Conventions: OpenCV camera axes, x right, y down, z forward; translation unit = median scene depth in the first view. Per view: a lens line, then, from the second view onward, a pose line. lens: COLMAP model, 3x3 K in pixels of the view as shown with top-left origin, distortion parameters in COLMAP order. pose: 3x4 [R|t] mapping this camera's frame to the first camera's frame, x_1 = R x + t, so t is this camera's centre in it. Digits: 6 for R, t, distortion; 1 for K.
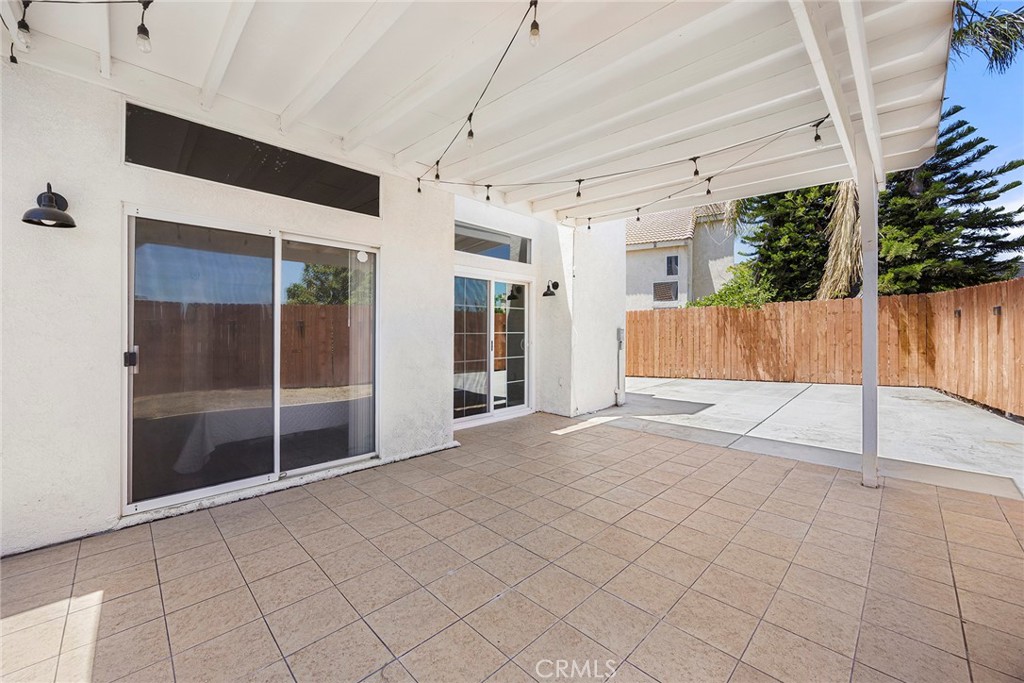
lens RADIAL K [[396.0, 0, 510.1], [0, 396.0, 333.9], [0, 0, 1]] dist [-0.003809, 0.000409]
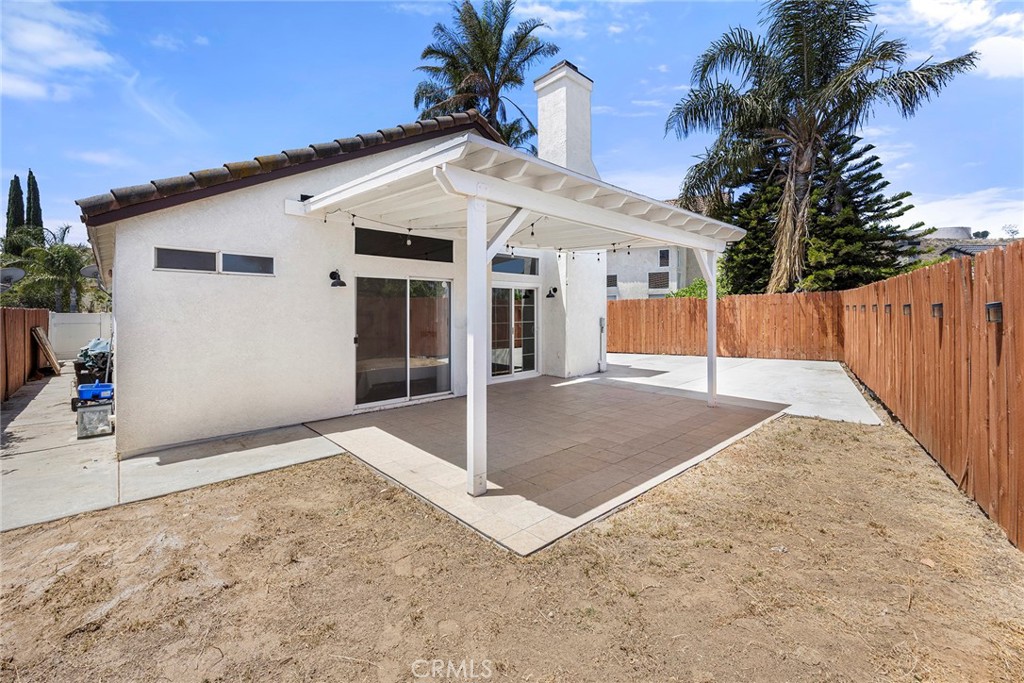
lens RADIAL K [[424.1, 0, 504.8], [0, 424.1, 310.8], [0, 0, 1]] dist [0.013302, -0.000010]
pose [[0.998903, -0.000757, -0.046831, 0.000142], [0.000907, 0.999994, 0.003195, -0.047710], [0.046828, -0.003234, 0.998898, -0.583251]]
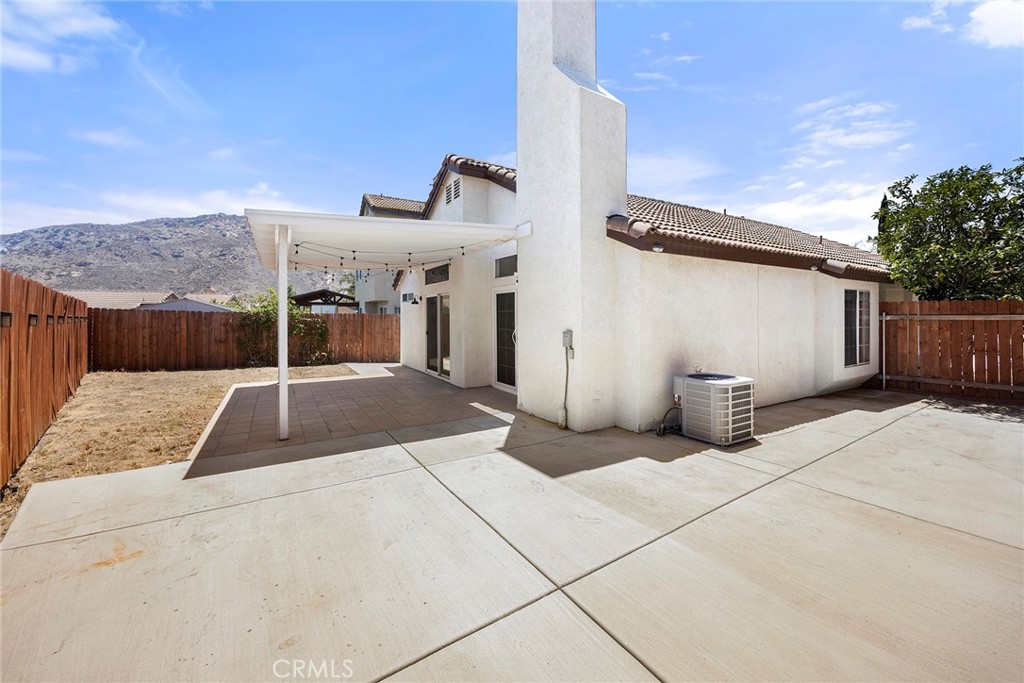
lens RADIAL K [[396.0, 0, 516.6], [0, 396.0, 321.7], [0, 0, 1]] dist [-0.003809, 0.000409]
pose [[-0.235330, 0.020689, -0.971695, 1.166352], [0.013891, 0.999743, 0.017922, -0.047392], [0.971816, -0.009280, -0.235557, 1.201606]]
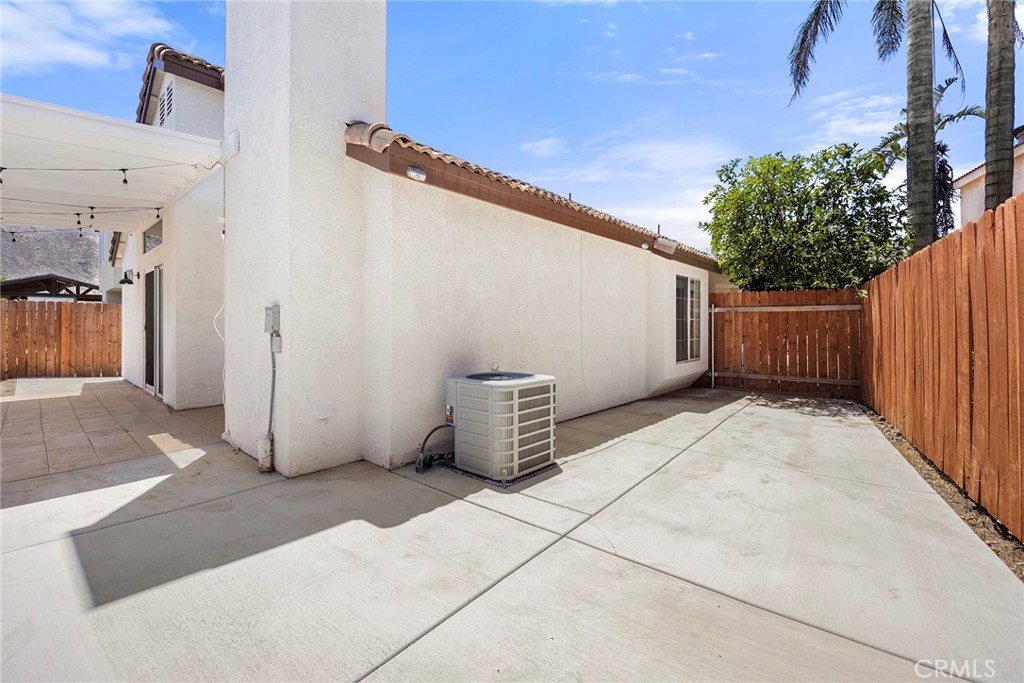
lens RADIAL K [[433.2, 0, 513.7], [0, 433.2, 329.5], [0, 0, 1]] dist [-0.018791, 0.001146]
pose [[0.073117, 0.021299, -0.997096, 0.877546], [0.004760, 0.999753, 0.021704, 0.009335], [0.997312, -0.006333, 0.072998, 1.374646]]
